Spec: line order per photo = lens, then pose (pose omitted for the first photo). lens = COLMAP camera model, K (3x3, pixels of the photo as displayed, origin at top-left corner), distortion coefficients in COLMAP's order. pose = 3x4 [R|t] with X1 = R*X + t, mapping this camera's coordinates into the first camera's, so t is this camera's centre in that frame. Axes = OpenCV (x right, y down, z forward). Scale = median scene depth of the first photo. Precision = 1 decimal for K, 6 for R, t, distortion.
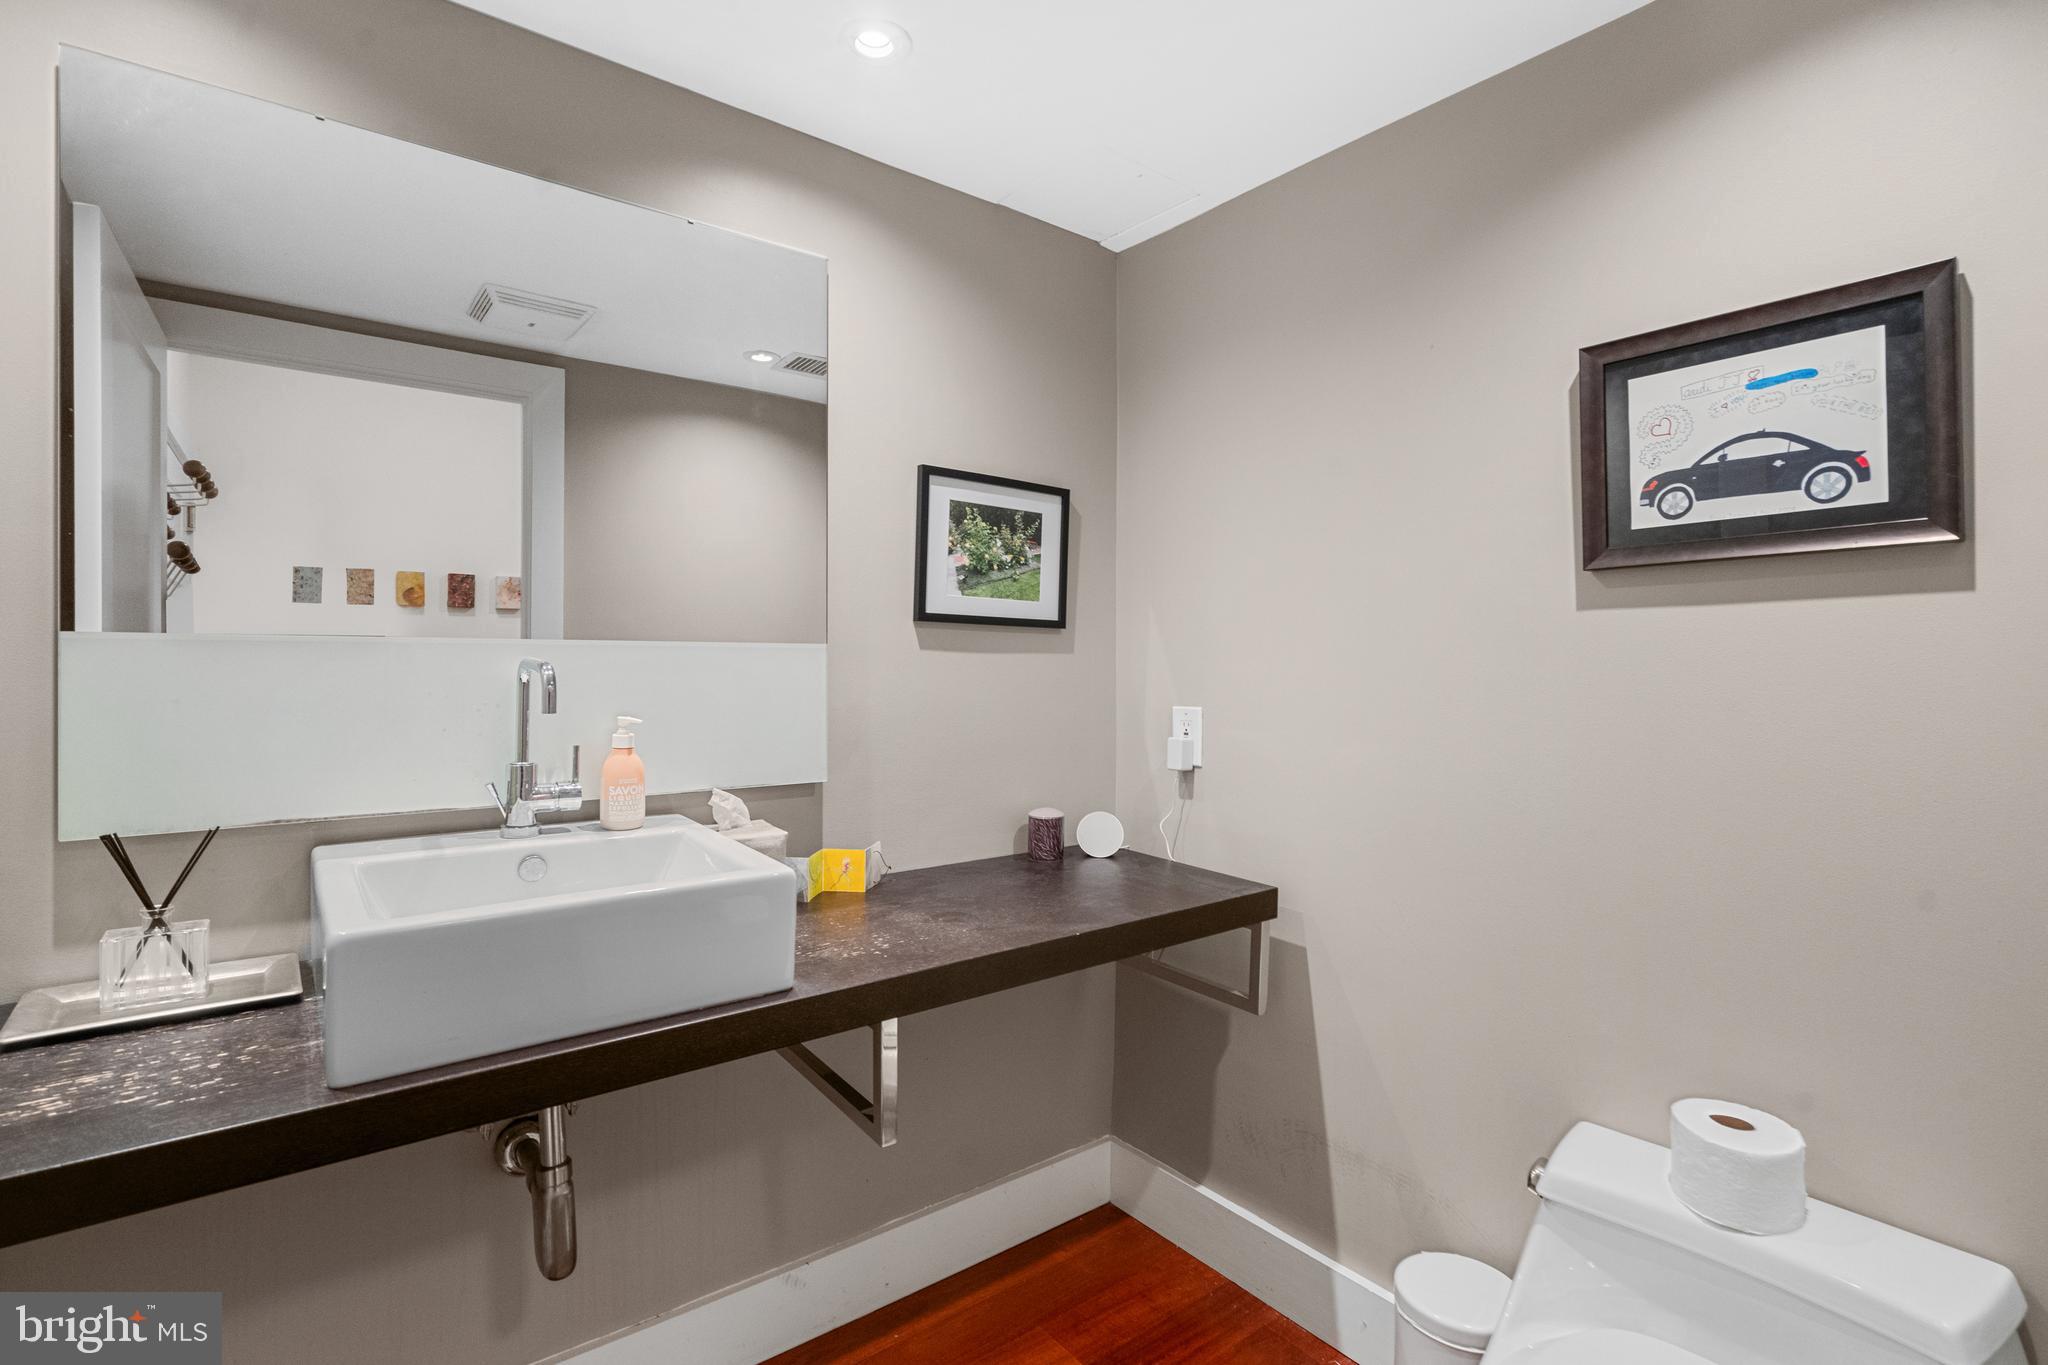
lens RADIAL K [[949.5, 0, 1022.7], [0, 949.5, 654.6], [0, 0, 1]] dist [0.002412, 0.000285]
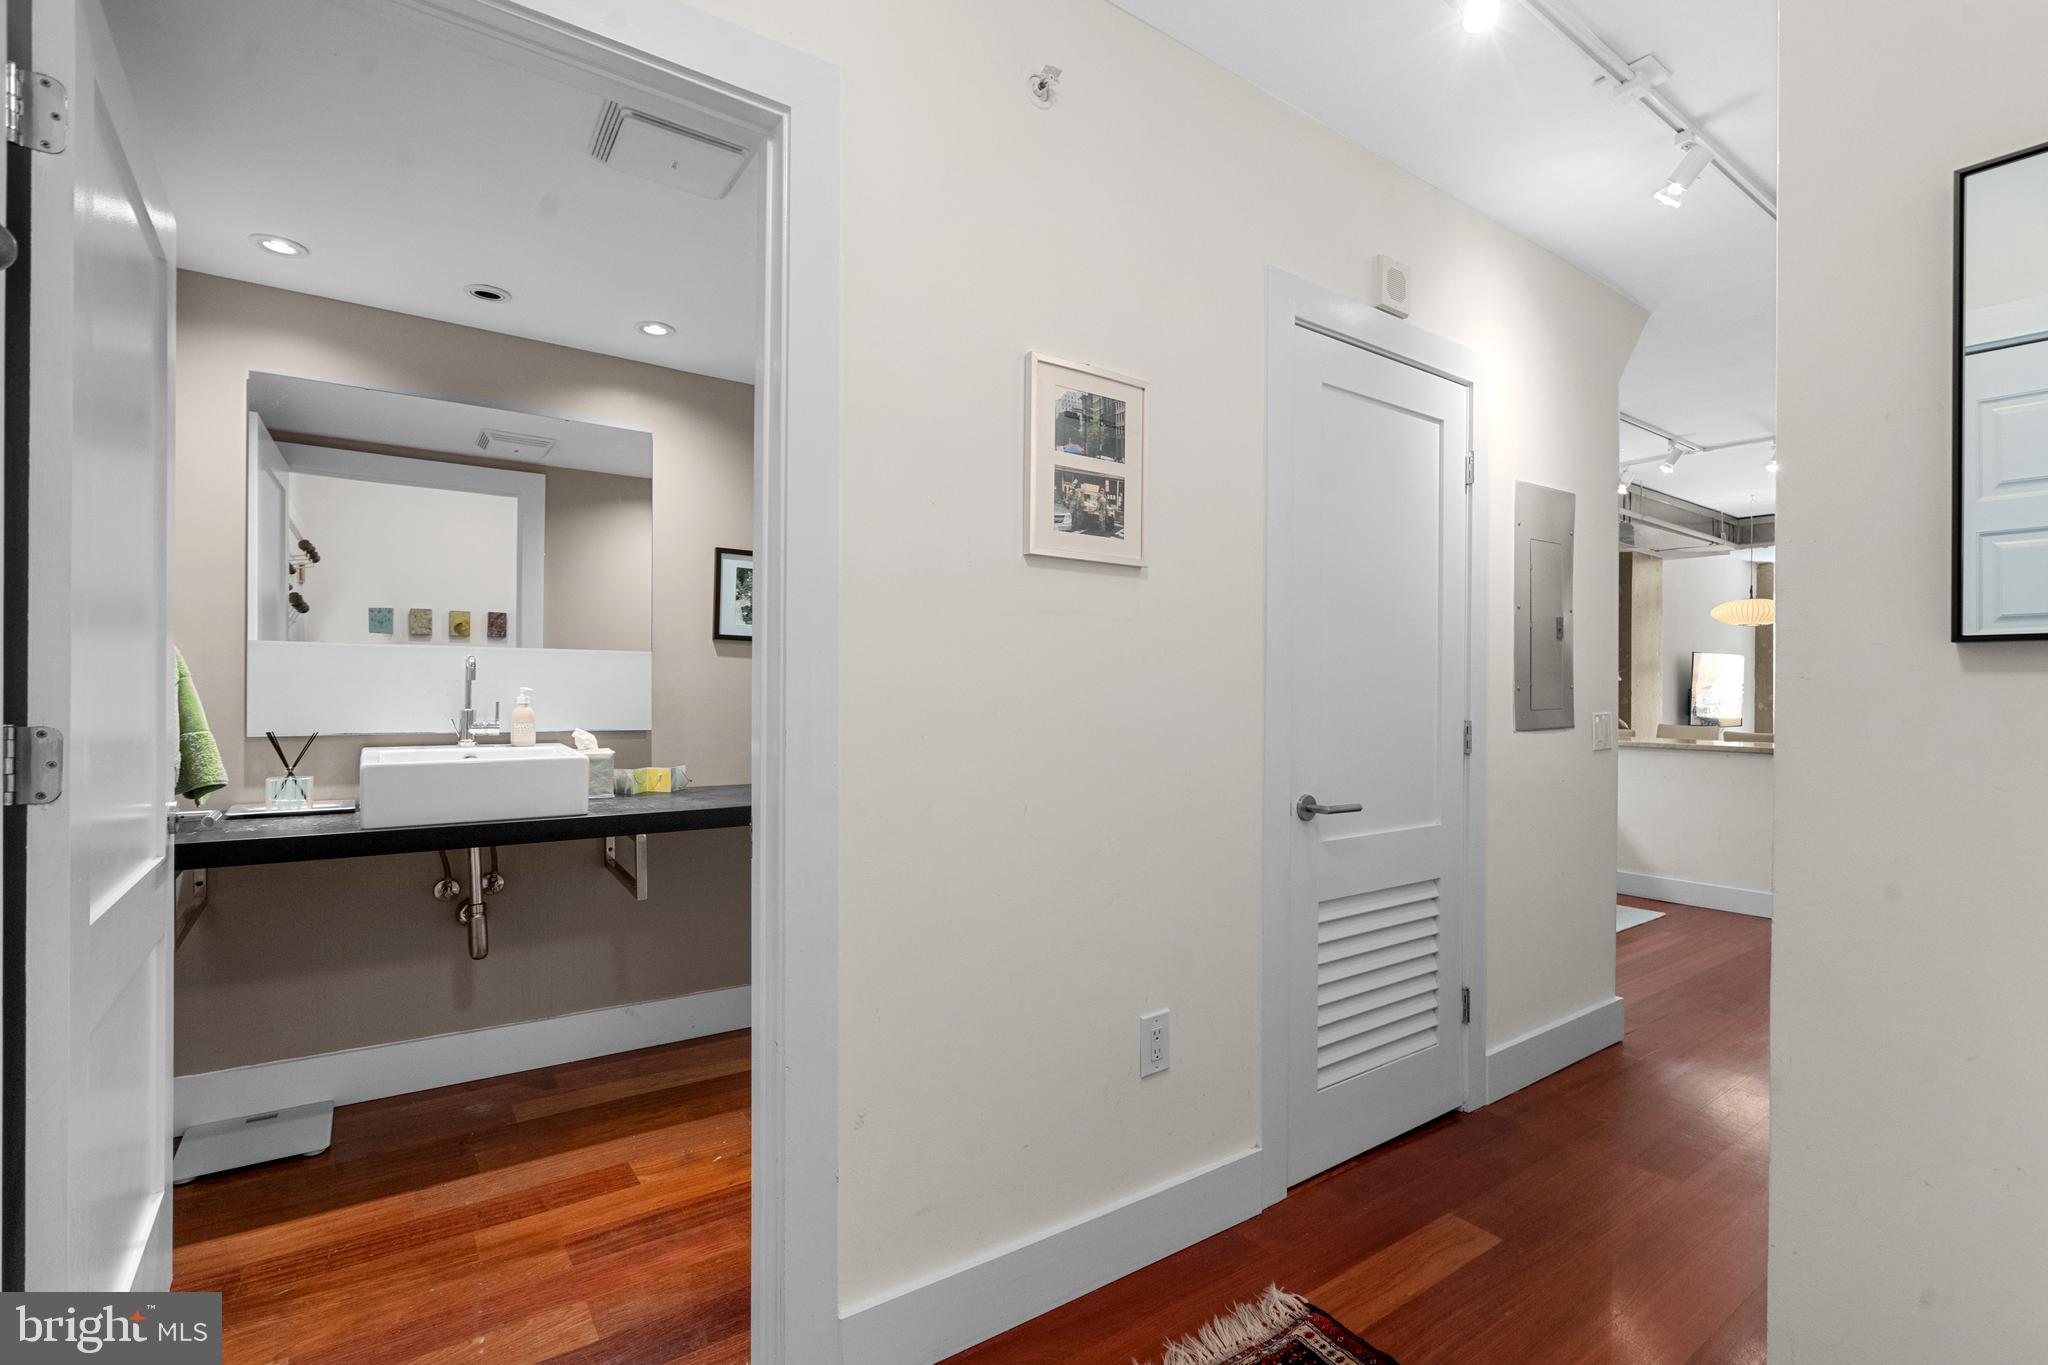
lens RADIAL K [[905.3, 0, 1024.0], [0, 905.3, 682.5], [0, 0, 1]] dist [-0.002339, -0.000023]
pose [[0.999097, -0.000918, -0.042472, 0.554716], [0.000724, 0.999989, -0.004586, 0.054291], [0.042475, 0.004551, 0.999087, -0.645700]]
